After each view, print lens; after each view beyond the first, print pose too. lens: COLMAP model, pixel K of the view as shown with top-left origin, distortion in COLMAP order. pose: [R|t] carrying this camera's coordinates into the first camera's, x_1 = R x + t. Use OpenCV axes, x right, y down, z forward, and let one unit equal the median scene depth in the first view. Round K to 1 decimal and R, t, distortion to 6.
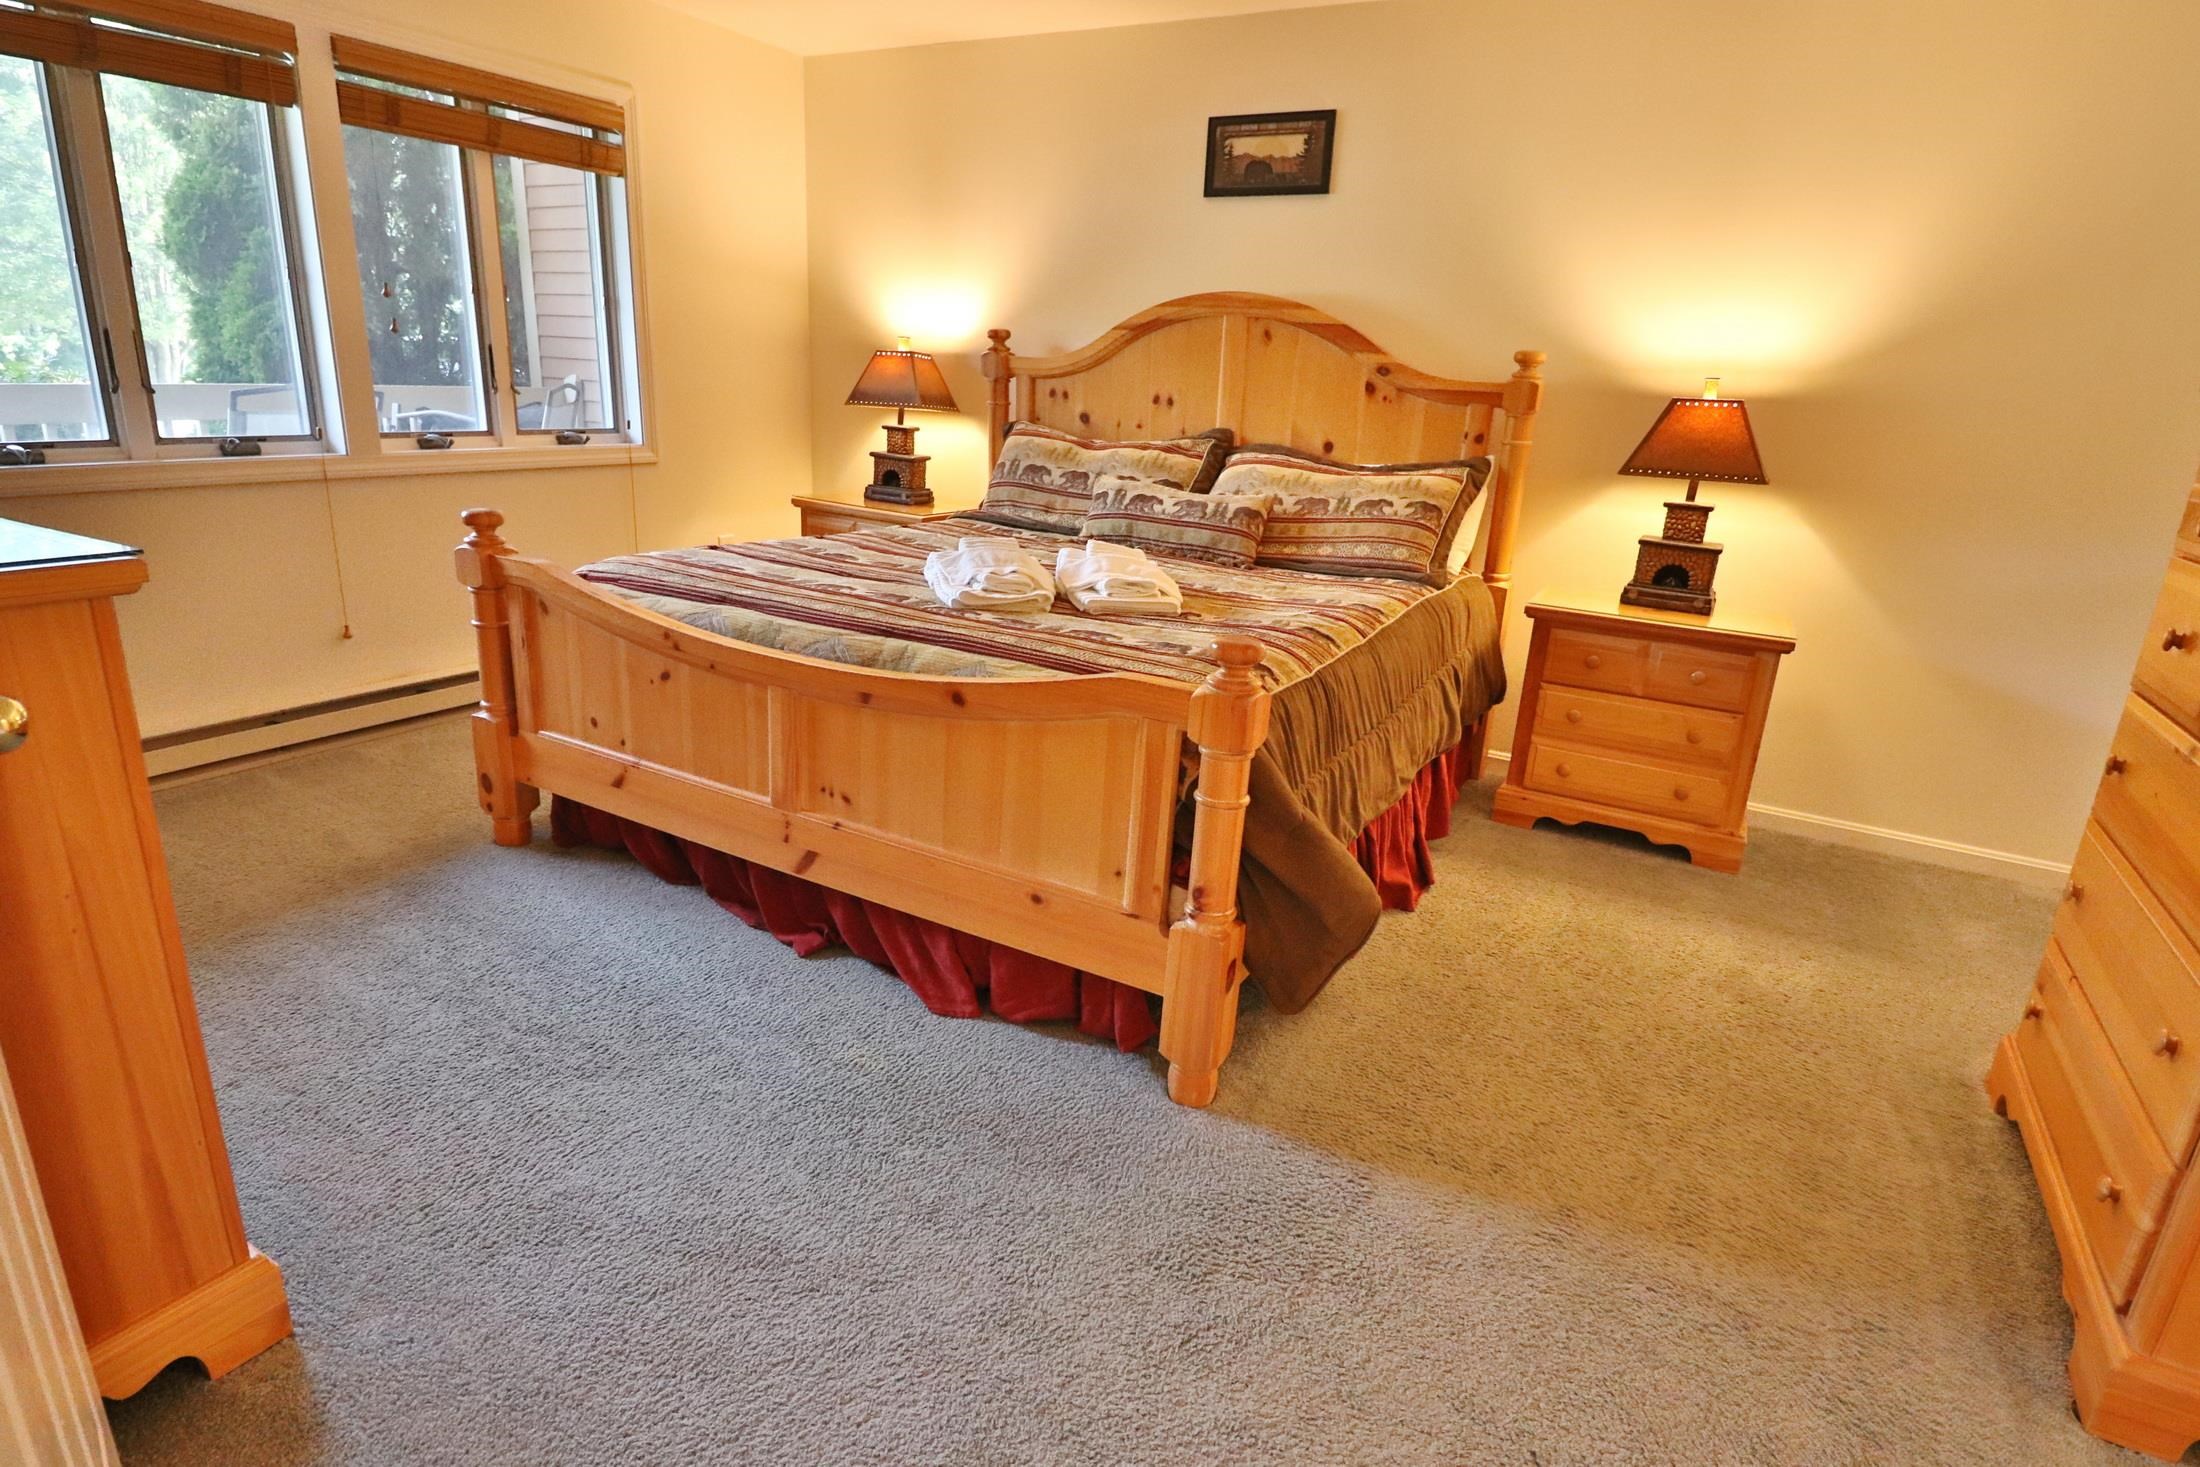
lens RADIAL K [[1144.9, 0, 1108.6], [0, 1144.9, 723.2], [0, 0, 1]] dist [0.005449, -0.014790]
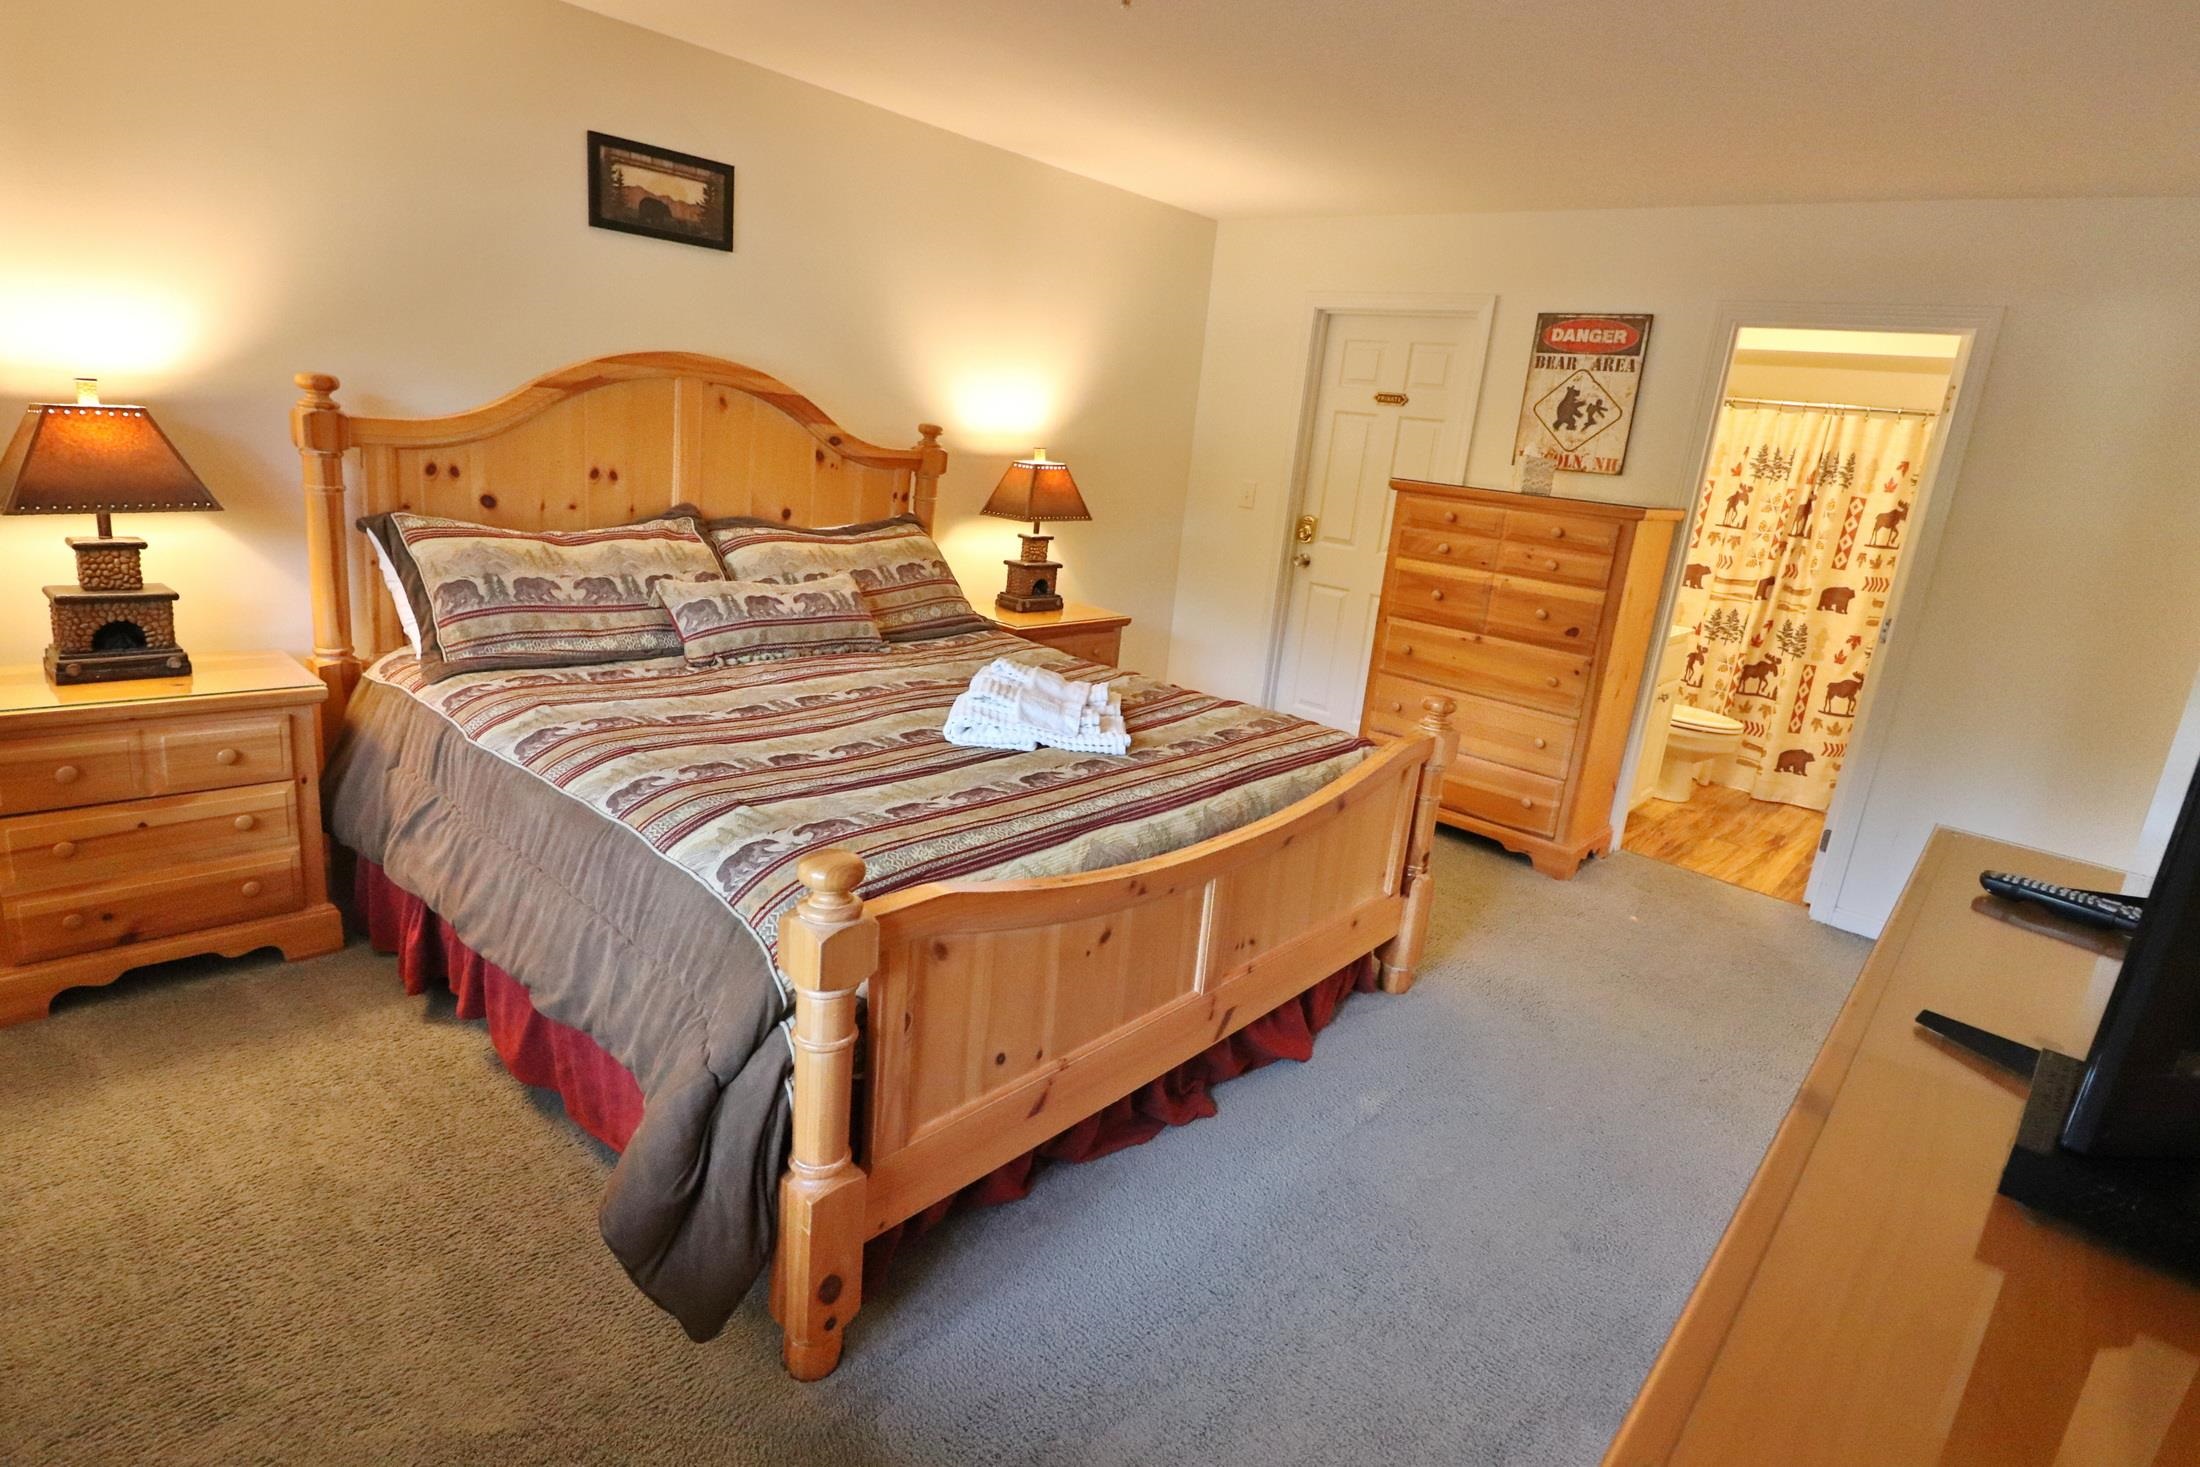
lens RADIAL K [[1140.8, 0, 1105.4], [0, 1140.8, 728.2], [0, 0, 1]] dist [0.002814, -0.014977]
pose [[0.210861, -0.290664, 0.933302, -0.754368], [0.198535, 0.947603, 0.250263, -0.265199], [-0.957142, 0.132522, 0.257520, 0.514822]]
